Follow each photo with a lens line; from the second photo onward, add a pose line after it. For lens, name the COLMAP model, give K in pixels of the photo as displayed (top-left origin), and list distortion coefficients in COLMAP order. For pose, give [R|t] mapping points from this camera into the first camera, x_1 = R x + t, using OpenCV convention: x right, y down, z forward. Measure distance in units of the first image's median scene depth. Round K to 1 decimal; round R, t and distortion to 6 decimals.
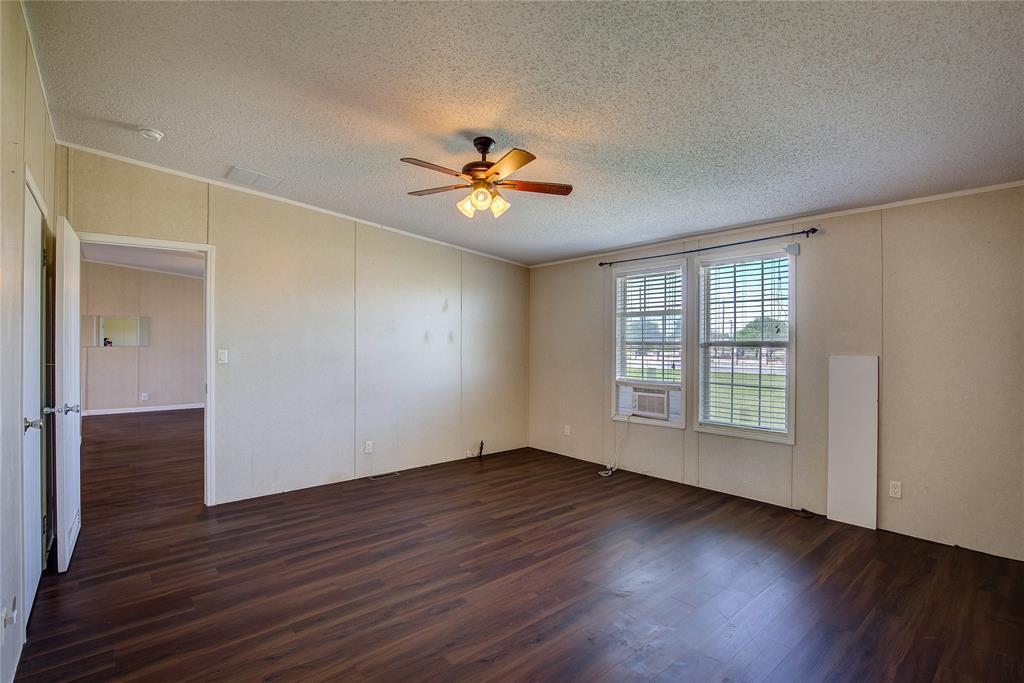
lens RADIAL K [[474.1, 0, 510.8], [0, 474.1, 342.5], [0, 0, 1]] dist [-0.033261, 0.003791]
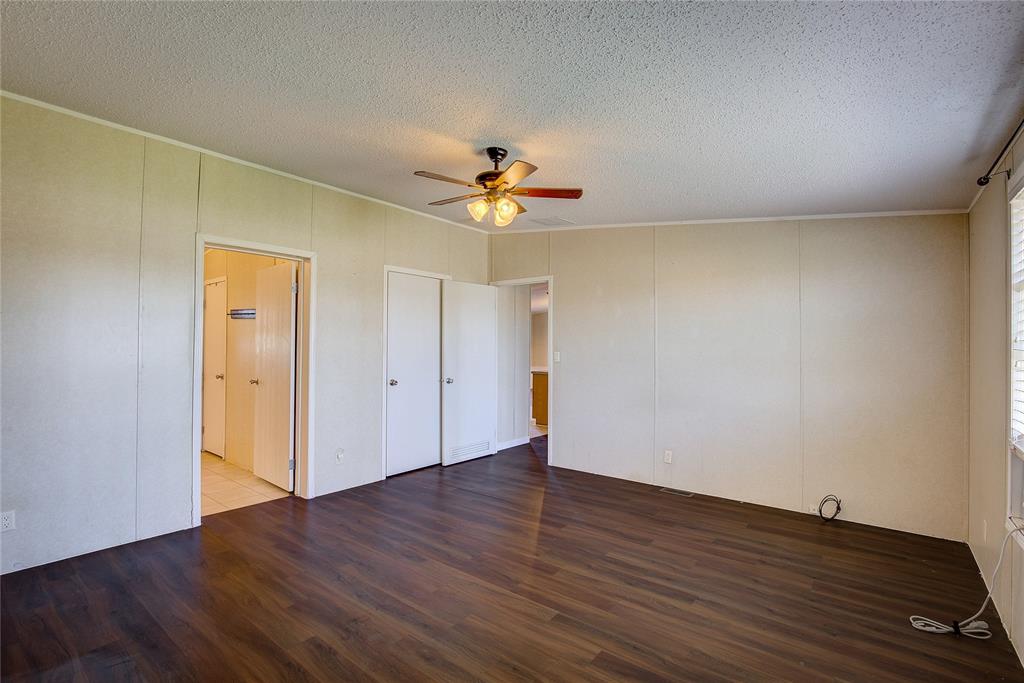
lens RADIAL K [[474.1, 0, 514.4], [0, 474.1, 343.6], [0, 0, 1]] dist [-0.033261, 0.003791]
pose [[0.202887, -0.004036, -0.979194, 0.677829], [-0.007747, 0.999954, -0.005727, -0.000030], [0.979172, 0.008747, 0.202846, 0.592025]]
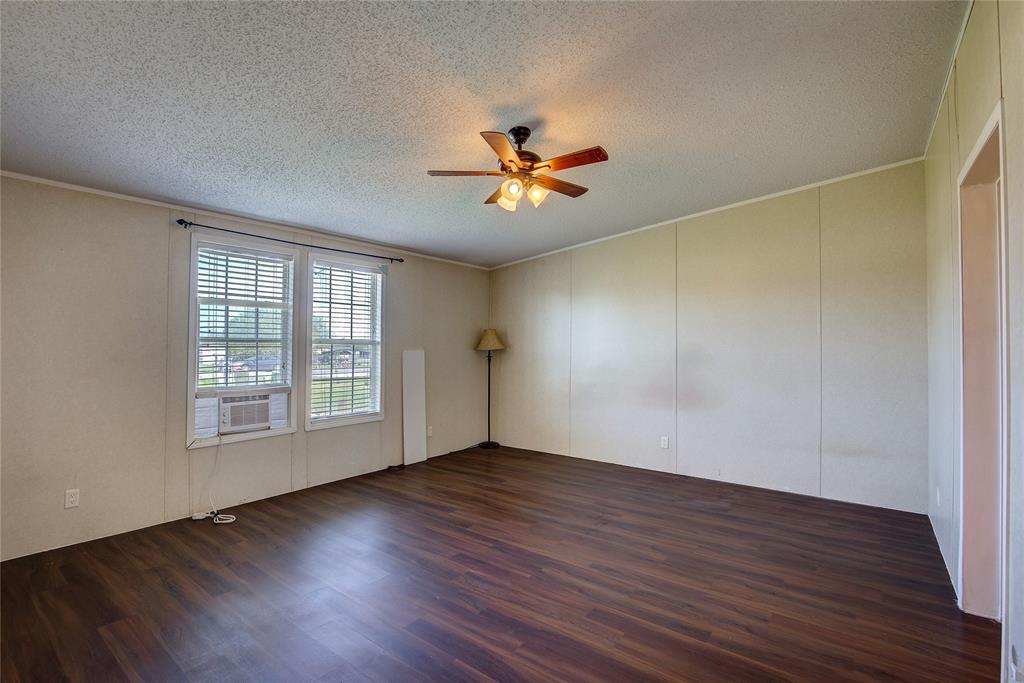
lens RADIAL K [[474.1, 0, 520.5], [0, 474.1, 341.1], [0, 0, 1]] dist [-0.033261, 0.003791]
pose [[-0.220179, 0.010961, 0.975398, -0.712733], [-0.005425, 0.999908, -0.012461, 0.013205], [-0.975444, -0.008036, -0.220099, 0.859008]]
